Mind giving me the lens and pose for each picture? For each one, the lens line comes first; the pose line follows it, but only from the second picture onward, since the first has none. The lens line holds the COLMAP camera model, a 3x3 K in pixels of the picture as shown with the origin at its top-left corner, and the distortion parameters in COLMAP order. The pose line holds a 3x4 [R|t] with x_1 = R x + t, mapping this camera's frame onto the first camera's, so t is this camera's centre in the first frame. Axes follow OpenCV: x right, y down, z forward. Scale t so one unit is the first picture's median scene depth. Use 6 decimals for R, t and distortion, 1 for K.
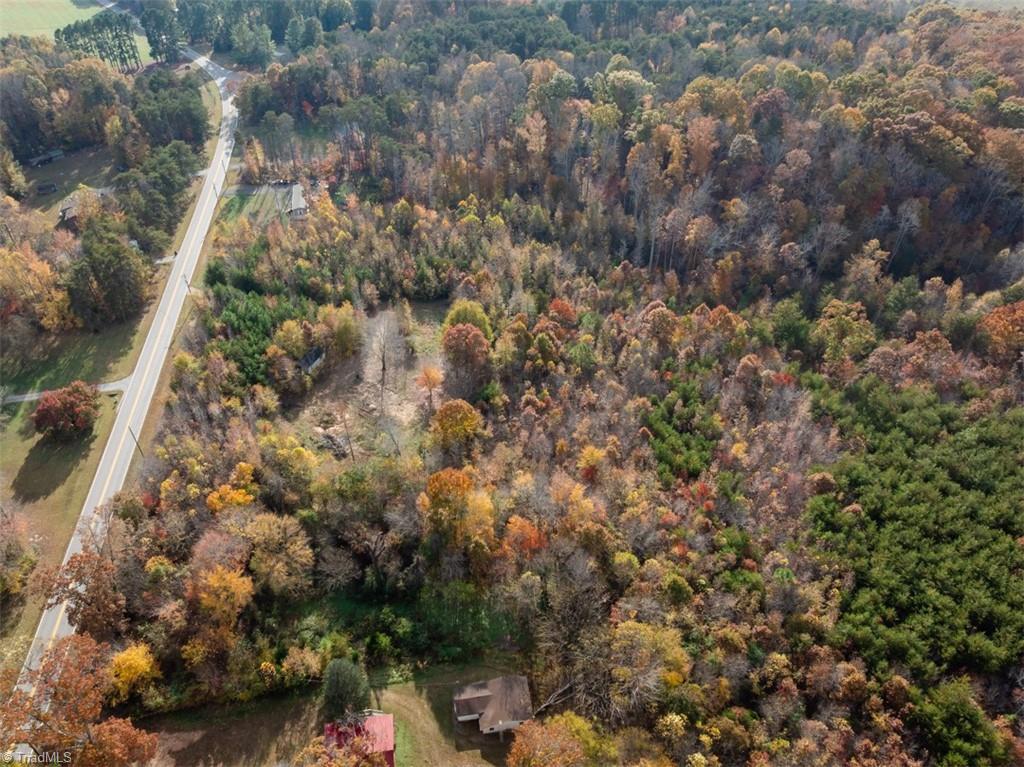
lens RADIAL K [[716.1, 0, 512.0], [0, 716.1, 383.5], [0, 0, 1]] dist [-0.042279, -0.001531]
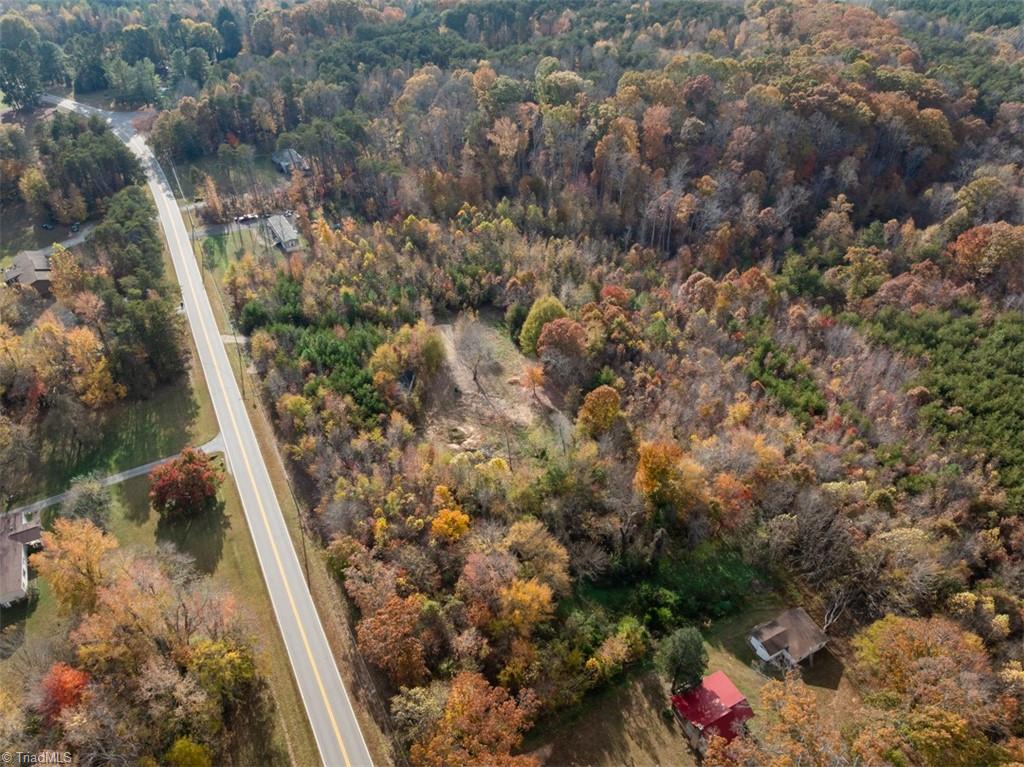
lens RADIAL K [[716.1, 0, 512.0], [0, 716.1, 383.5], [0, 0, 1]] dist [-0.042279, -0.001531]
pose [[0.954549, -0.183643, 0.234760, -0.381336], [0.187359, 0.982269, 0.006575, -0.010989], [-0.231805, 0.037708, 0.972031, 0.017724]]
